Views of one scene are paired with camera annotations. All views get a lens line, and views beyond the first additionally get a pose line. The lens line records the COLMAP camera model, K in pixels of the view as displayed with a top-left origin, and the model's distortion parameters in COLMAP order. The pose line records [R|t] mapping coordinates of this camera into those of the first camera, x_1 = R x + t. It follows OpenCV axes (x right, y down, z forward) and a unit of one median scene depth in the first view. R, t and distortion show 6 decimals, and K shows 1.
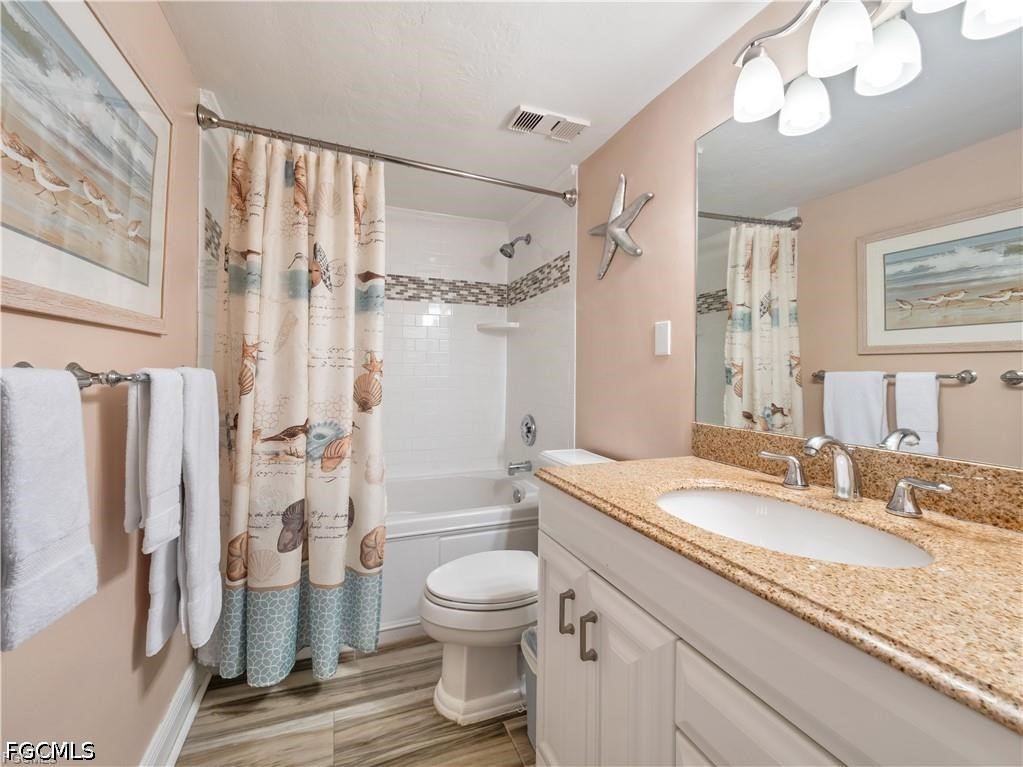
lens RADIAL K [[432.8, 0, 517.6], [0, 432.8, 383.9], [0, 0, 1]] dist [0.001067, -0.023218]
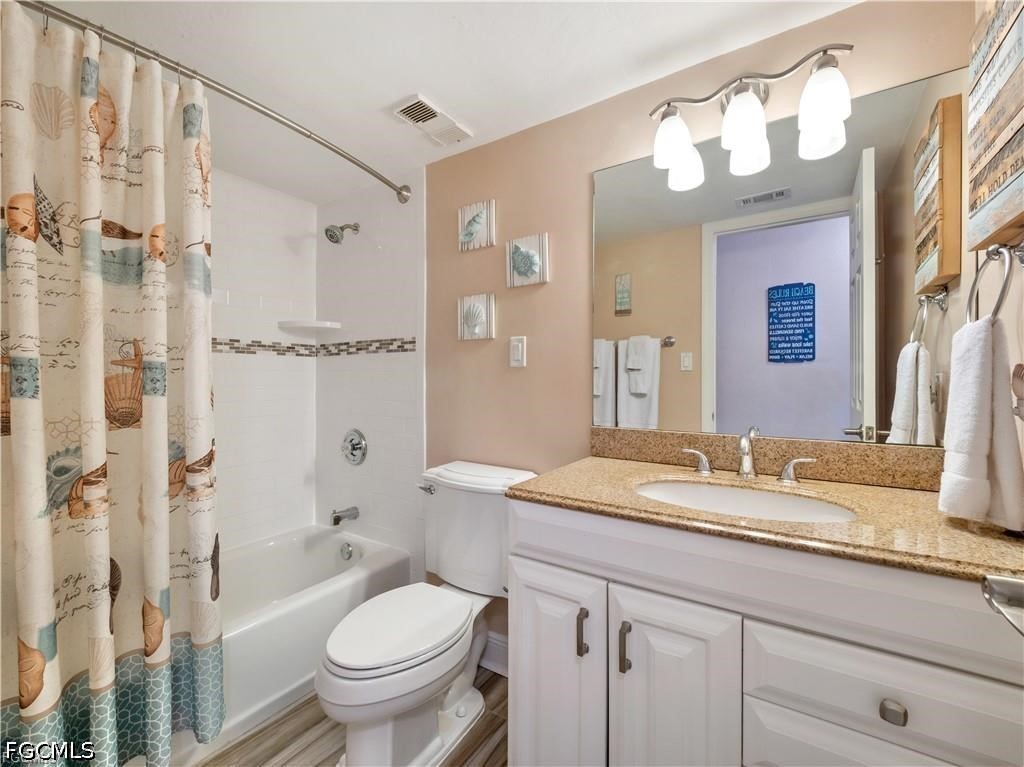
lens RADIAL K [[433.2, 0, 518.1], [0, 433.2, 383.9], [0, 0, 1]] dist [0.001067, -0.023218]
pose [[0.853792, 0.023486, 0.520084, -0.282819], [-0.004700, 0.999289, -0.037410, 0.019988], [-0.520593, 0.029496, 0.853295, 0.145690]]
